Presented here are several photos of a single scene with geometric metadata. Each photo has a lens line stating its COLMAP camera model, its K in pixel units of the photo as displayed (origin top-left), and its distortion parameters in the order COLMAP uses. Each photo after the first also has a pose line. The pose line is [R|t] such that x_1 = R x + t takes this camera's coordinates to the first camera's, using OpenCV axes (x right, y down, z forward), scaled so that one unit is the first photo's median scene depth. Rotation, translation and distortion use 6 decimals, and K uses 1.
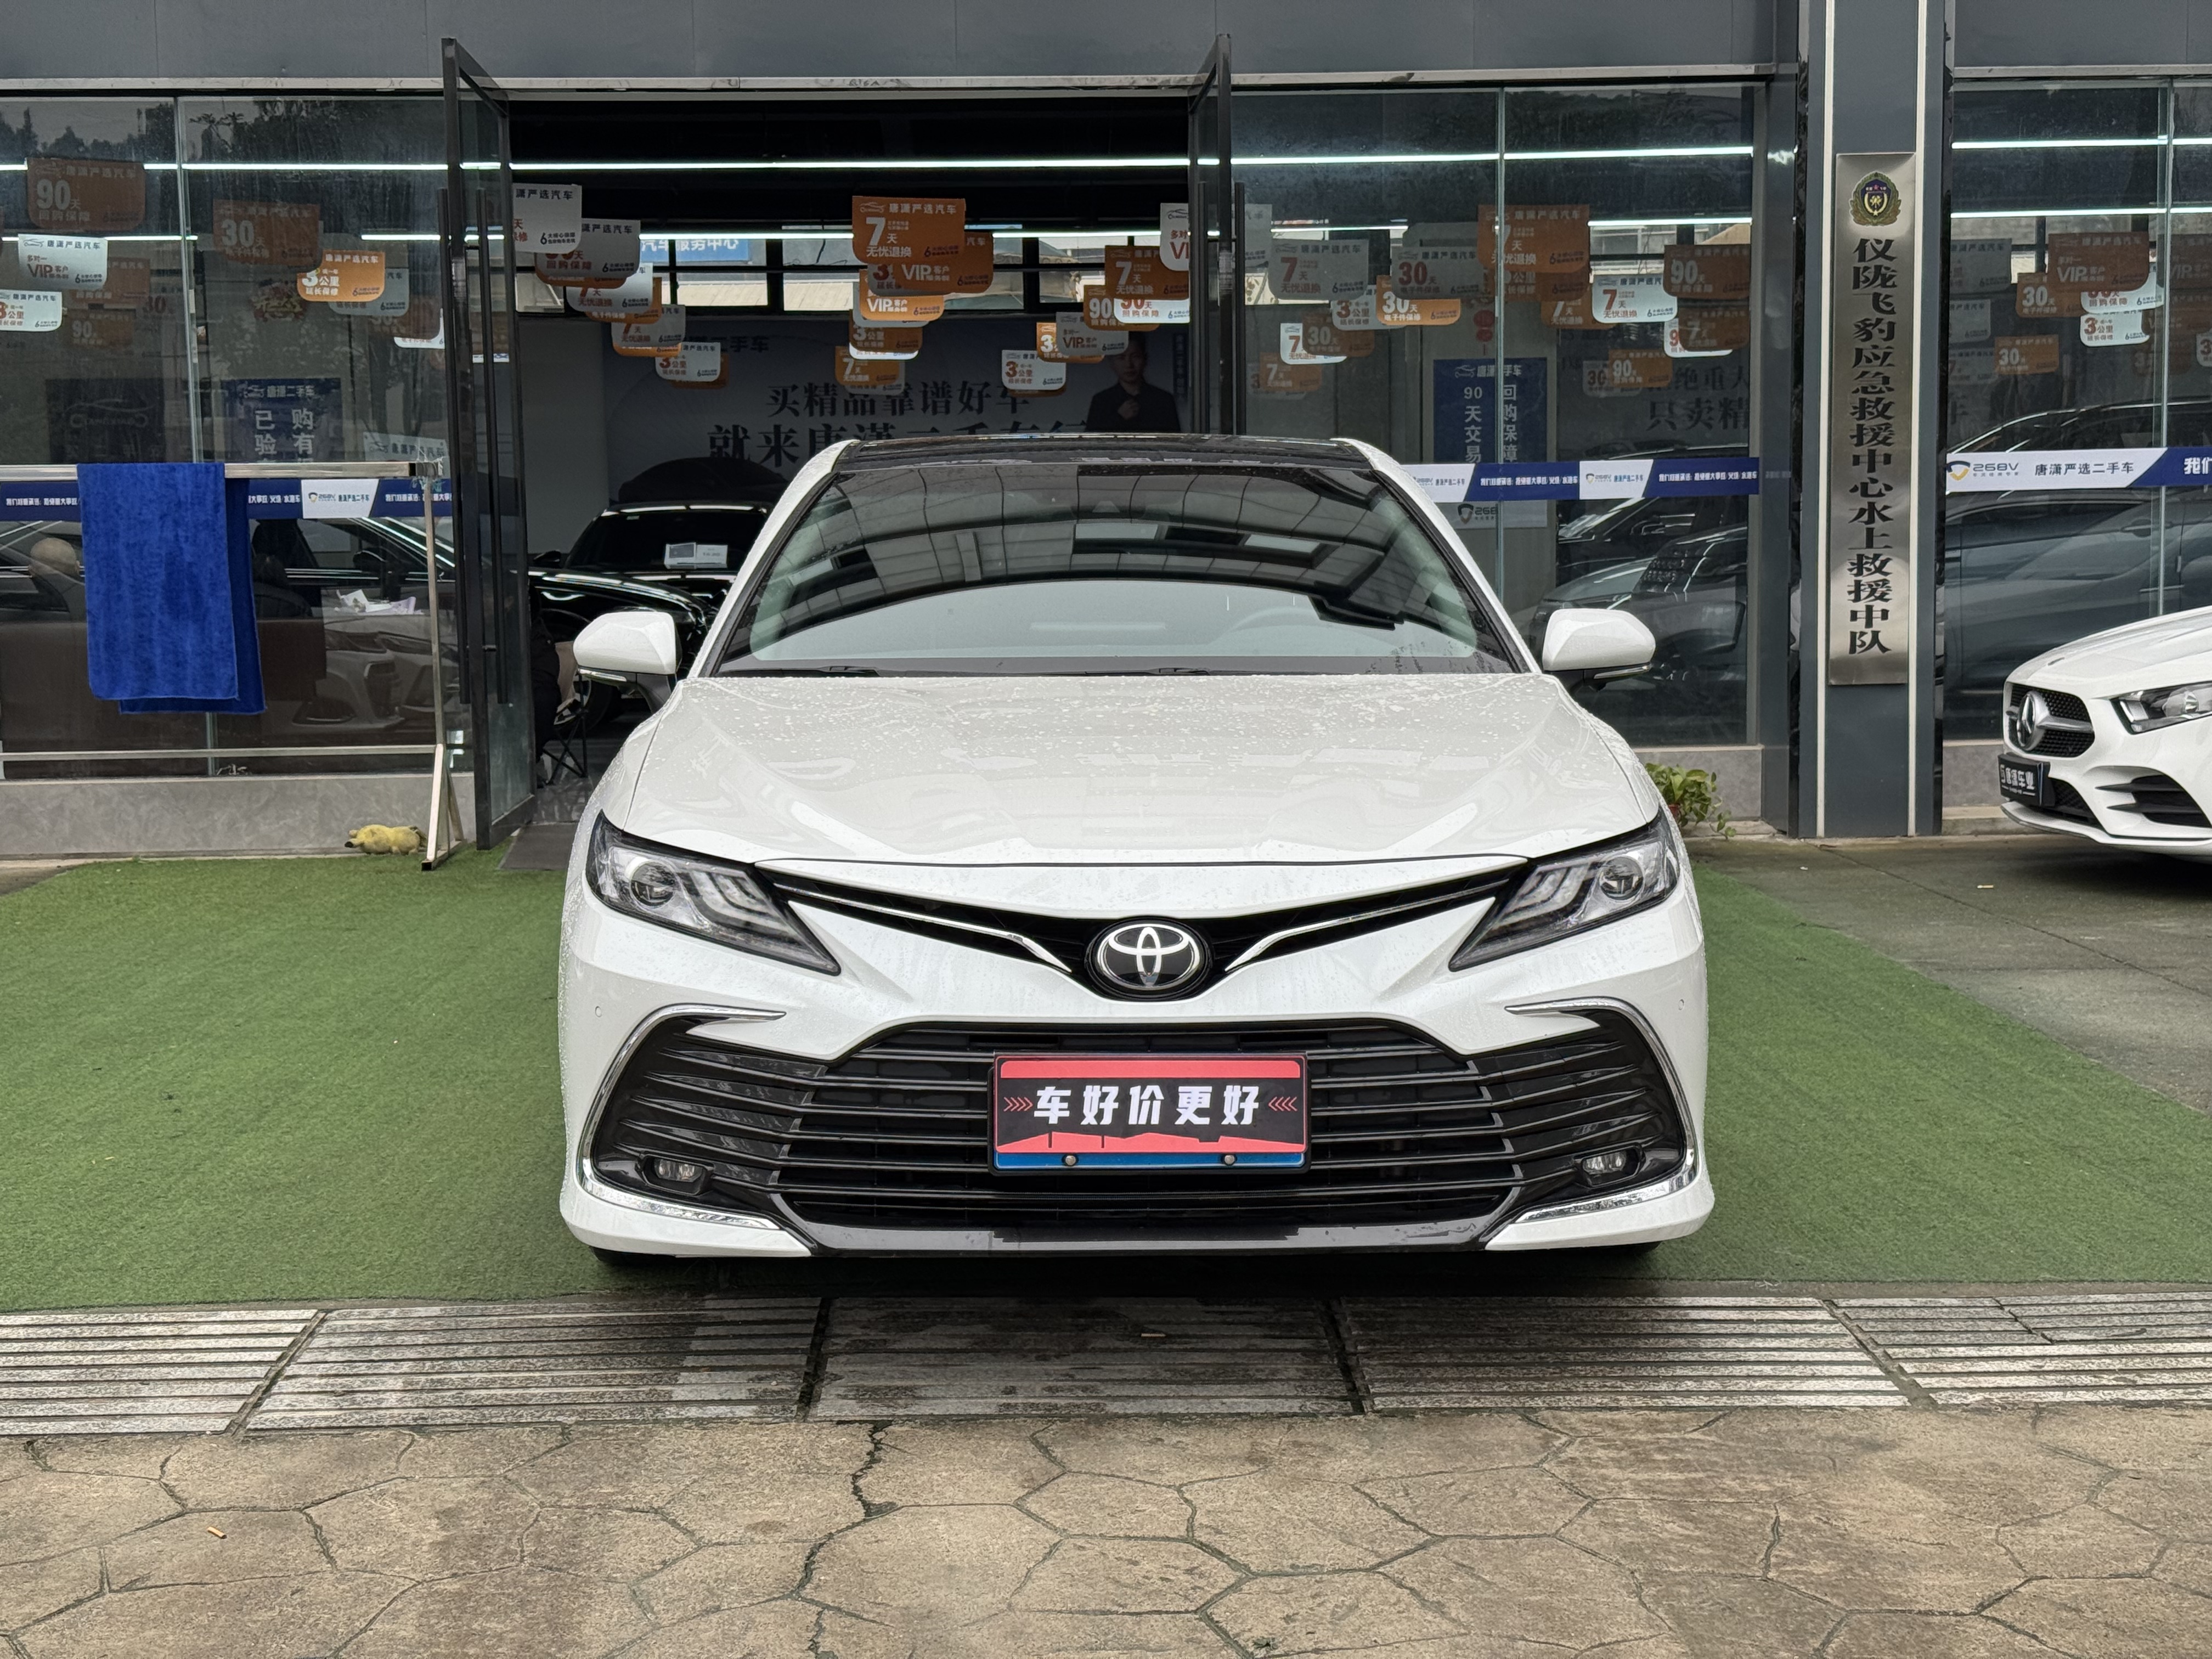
lens RADIAL K [[3035.9, 0, 1102.5], [0, 3035.9, 839.8], [0, 0, 1]] dist [0.118118, 0.000000]
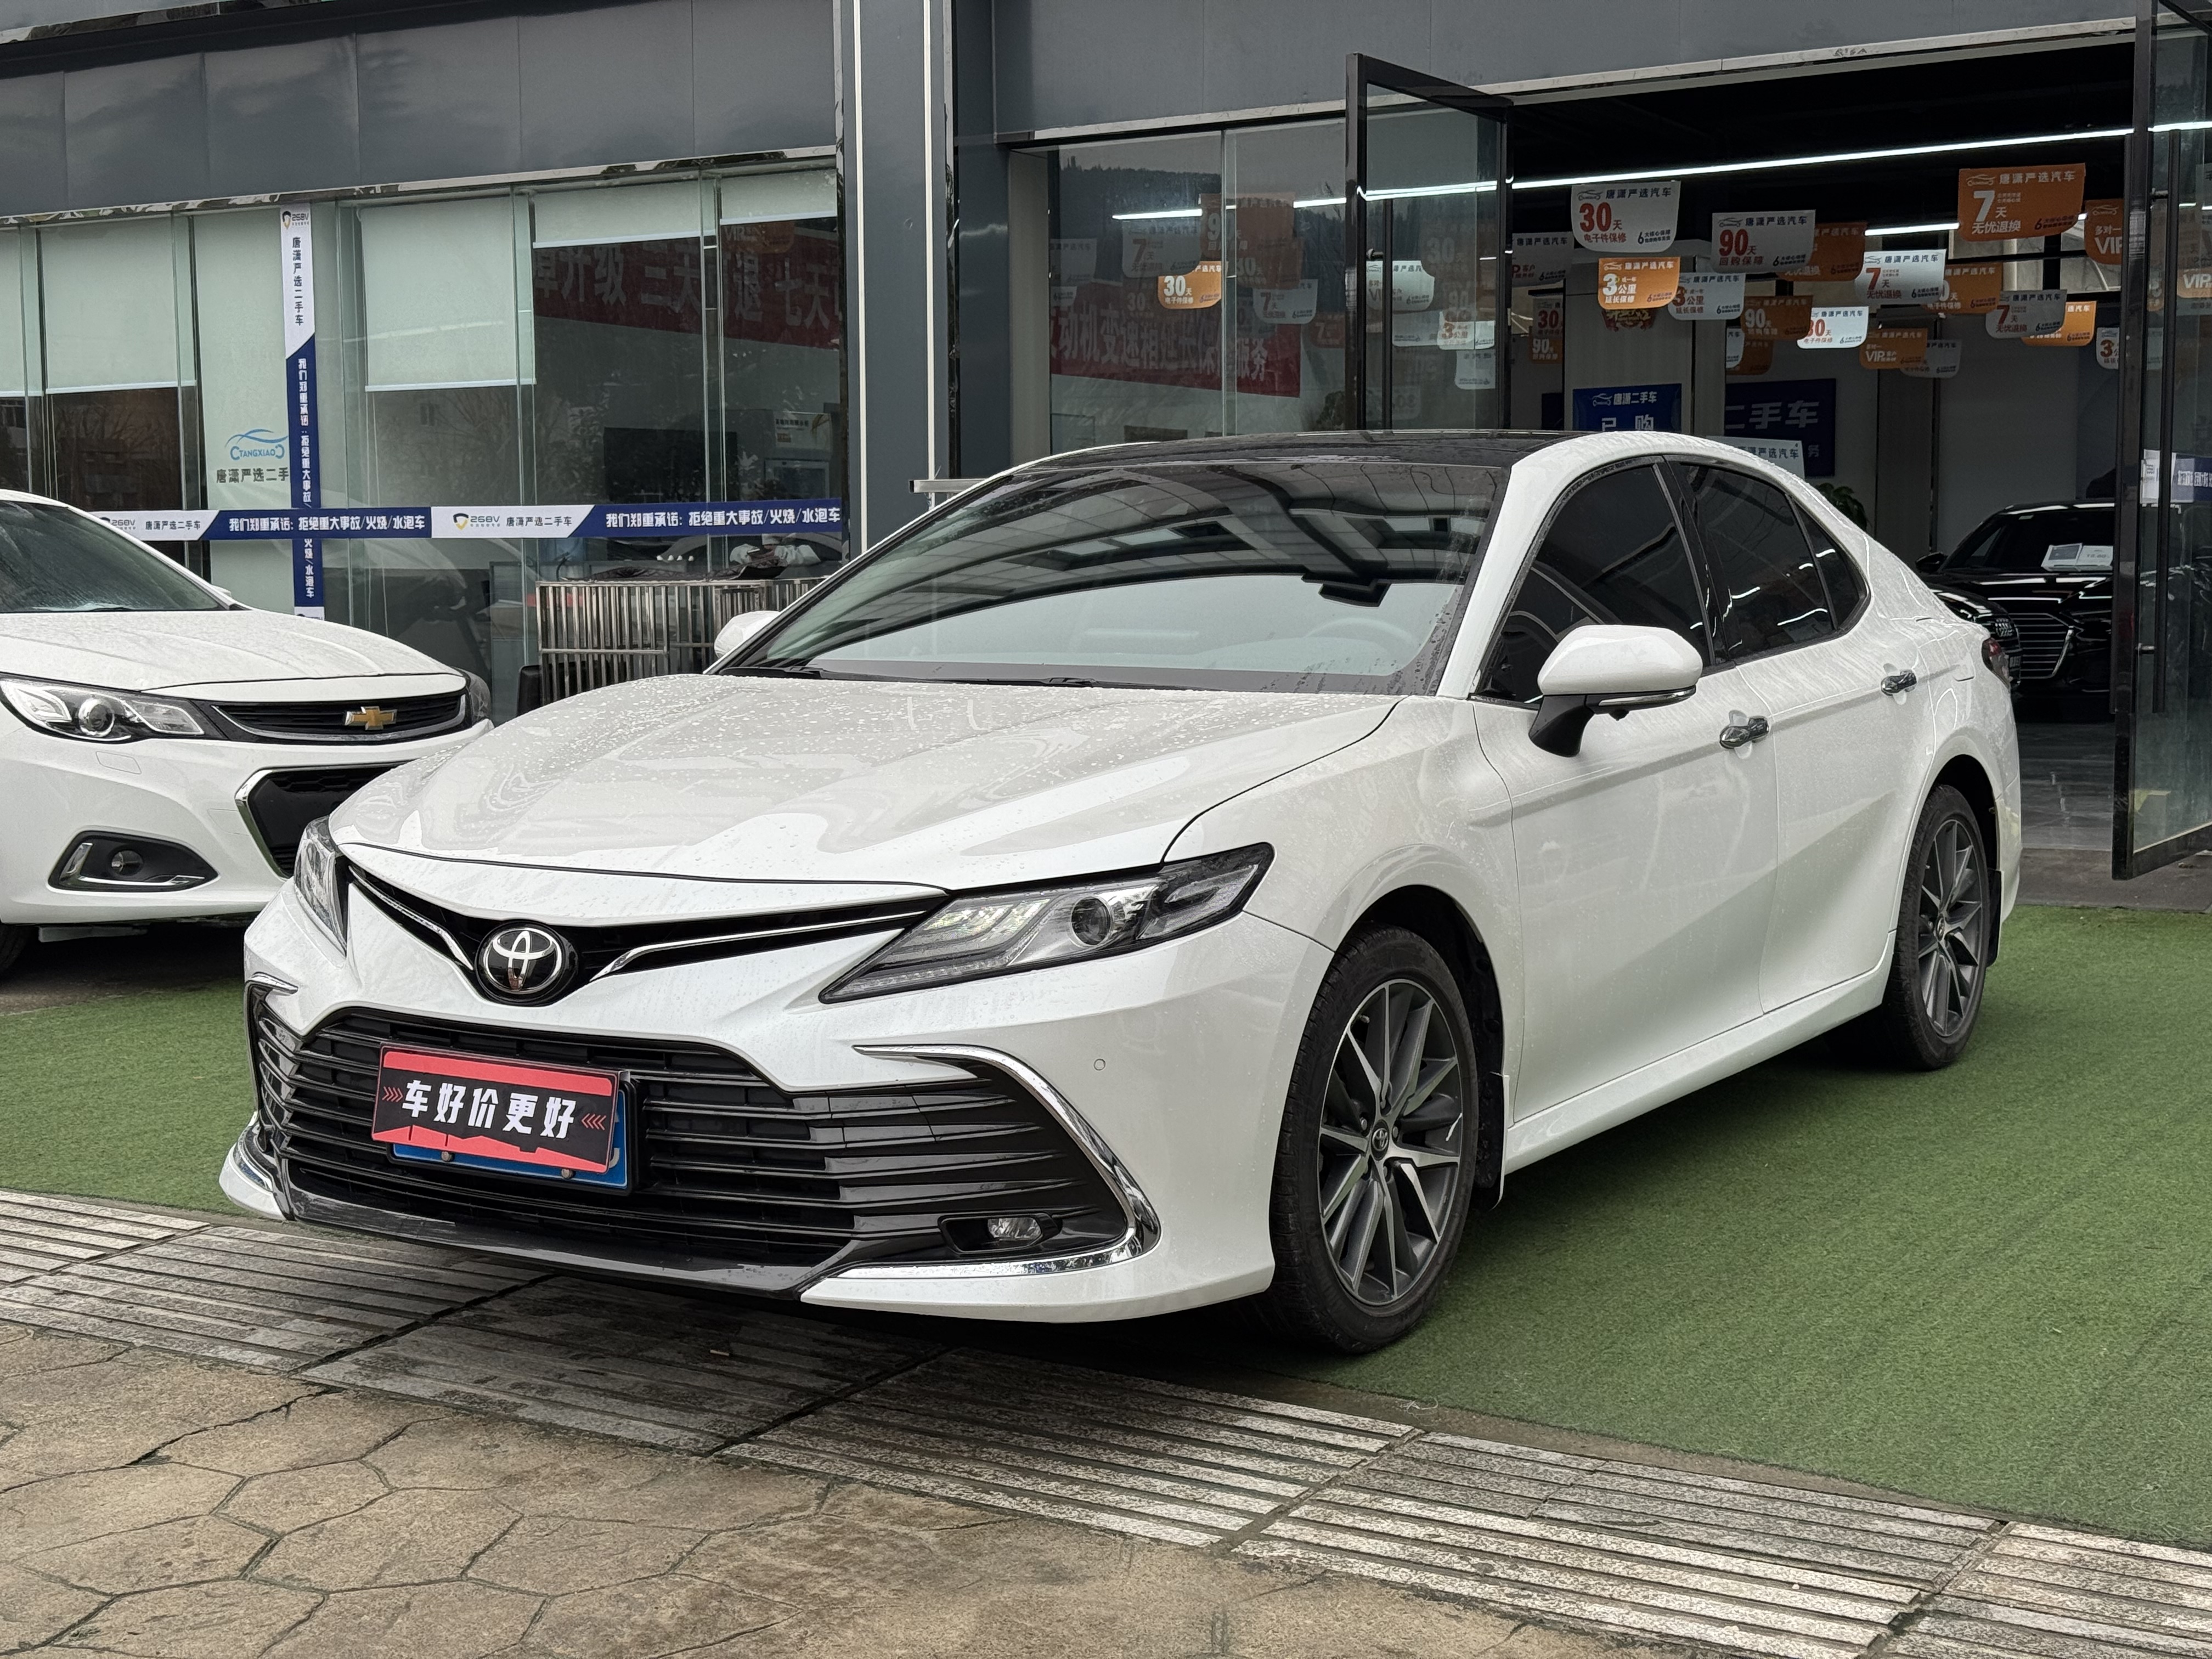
lens RADIAL K [[3035.9, 0, 1107.4], [0, 3035.9, 822.7], [0, 0, 1]] dist [0.118118, 0.000000]
pose [[0.835016, 0.053841, -0.547585, 0.694173], [-0.057151, 0.998305, 0.011009, -0.027608], [0.547249, 0.022103, 0.836678, 0.257479]]
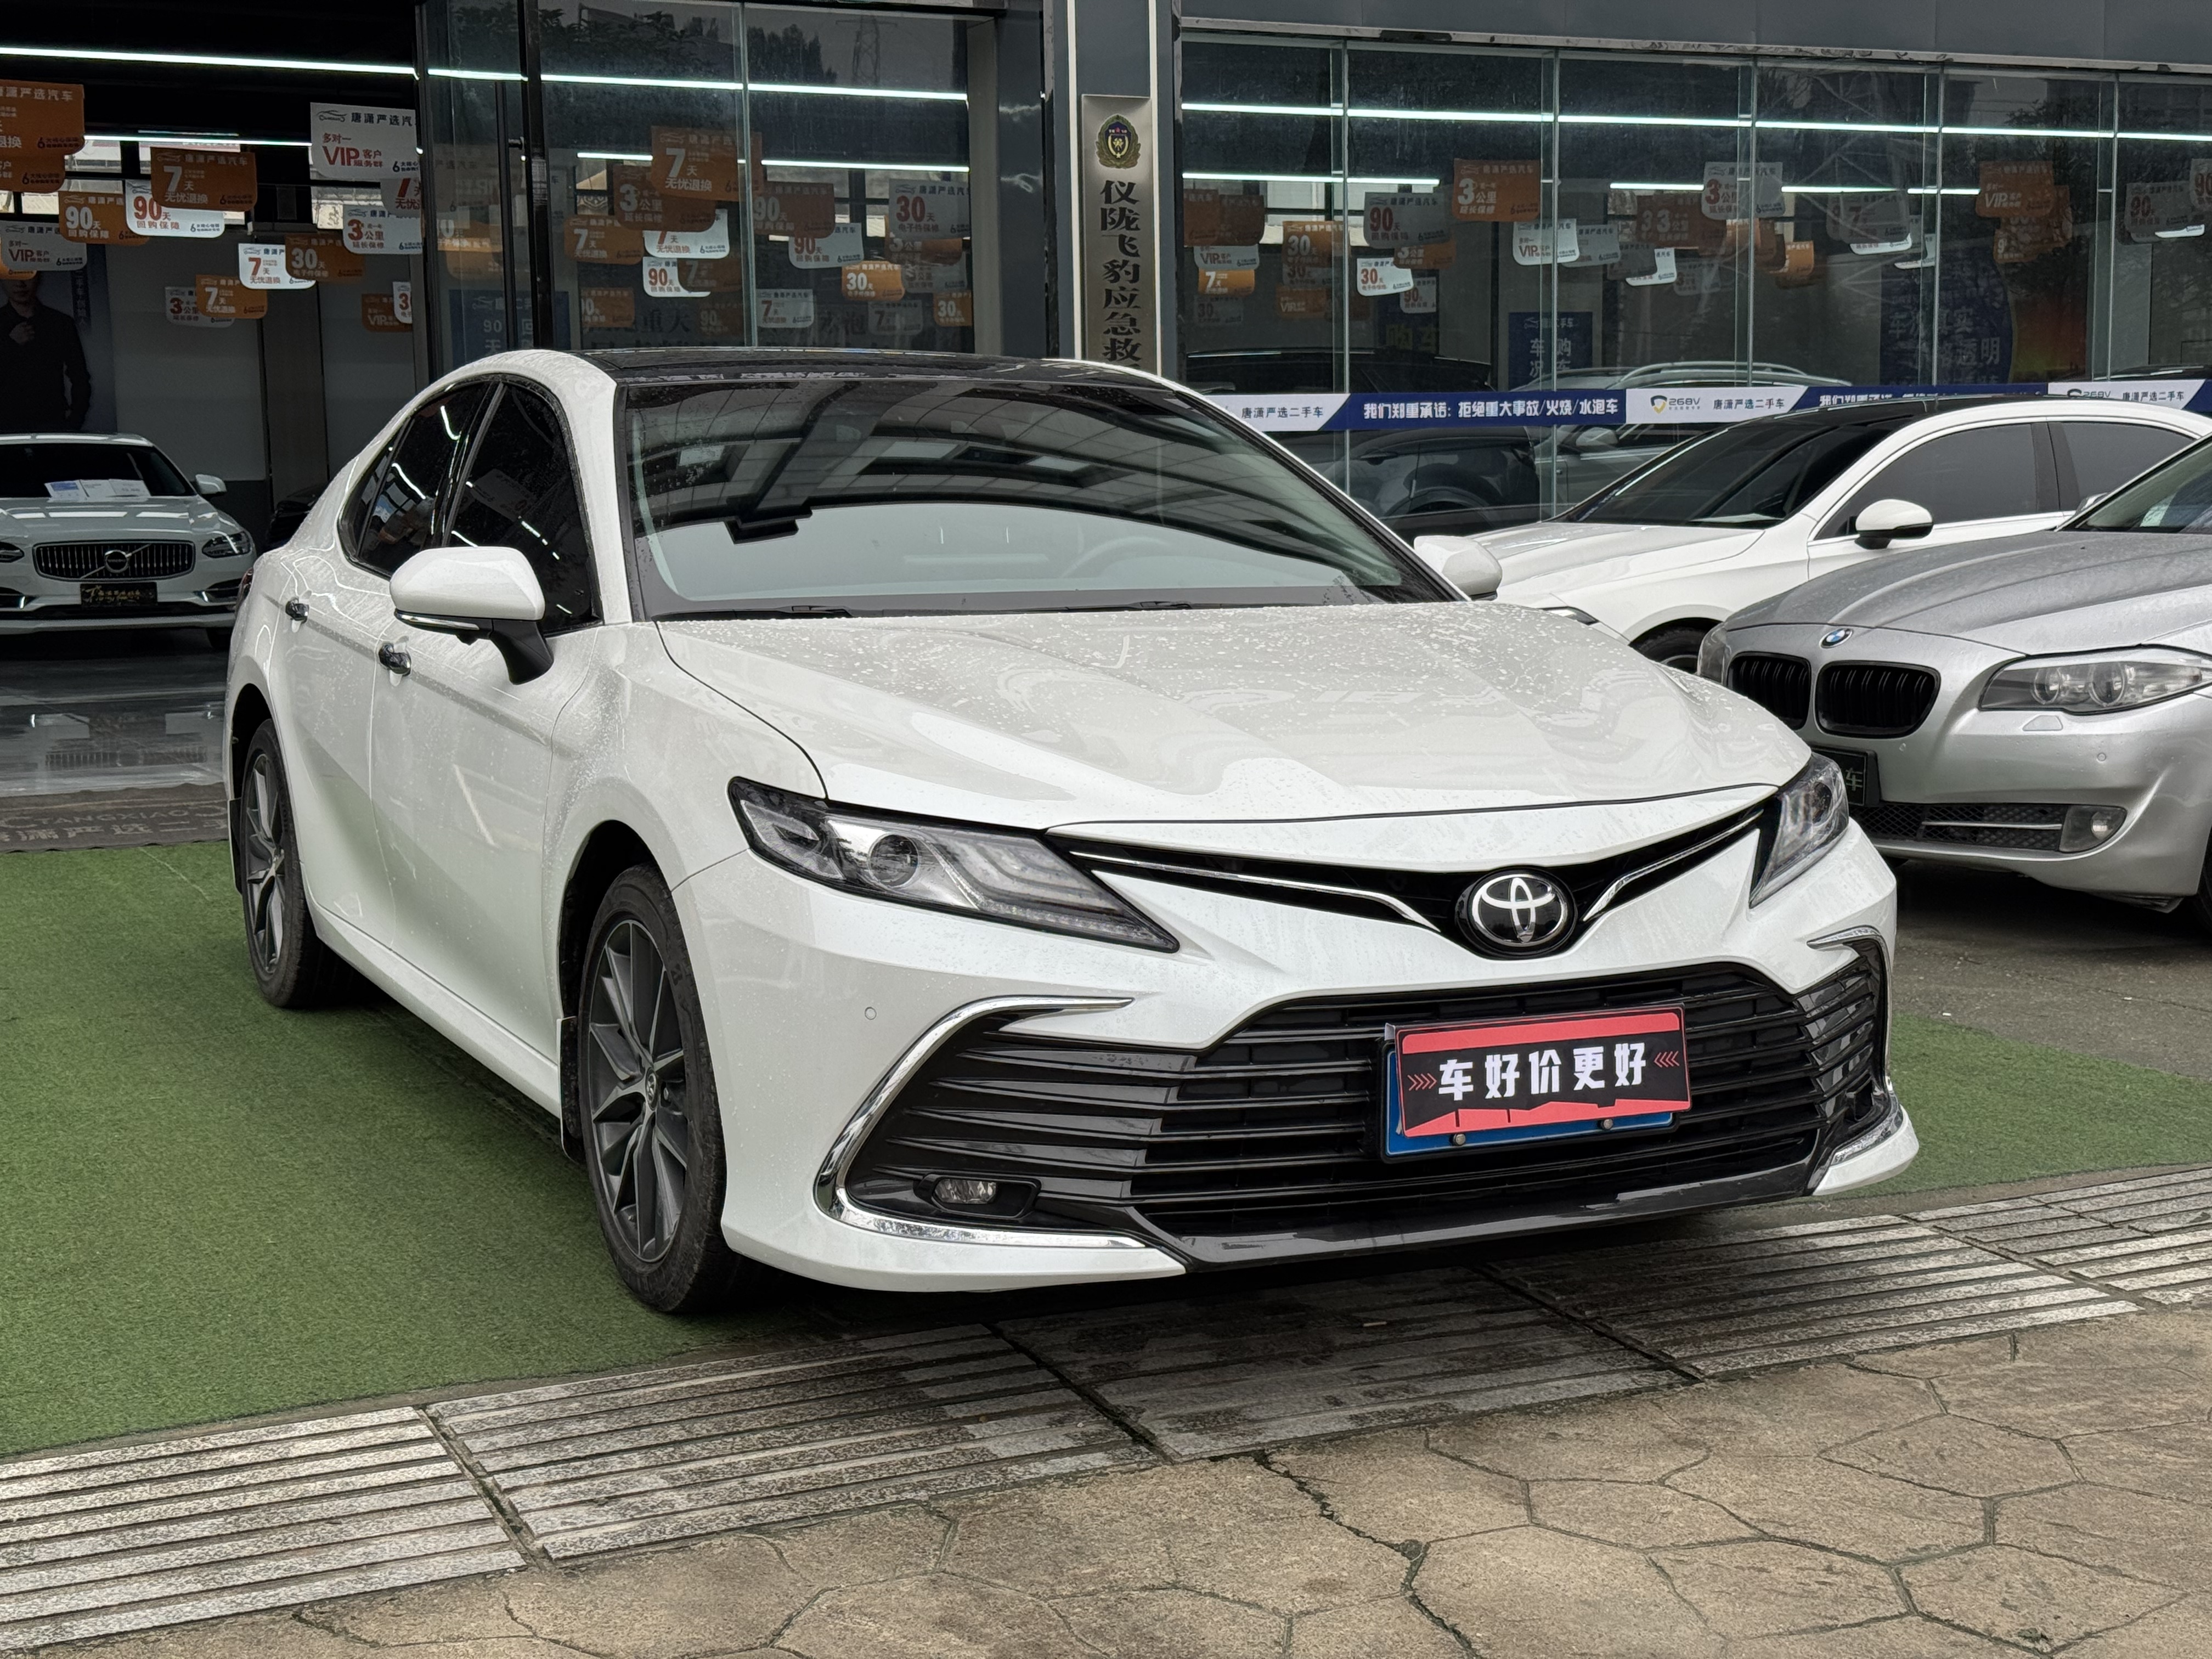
lens RADIAL K [[3035.9, 0, 1101.9], [0, 3035.9, 840.3], [0, 0, 1]] dist [0.118118, 0.000000]
pose [[0.914690, -0.047443, 0.401362, -0.449215], [0.040631, 0.998849, 0.025473, -0.010543], [-0.402109, -0.006993, 0.915565, 0.204731]]
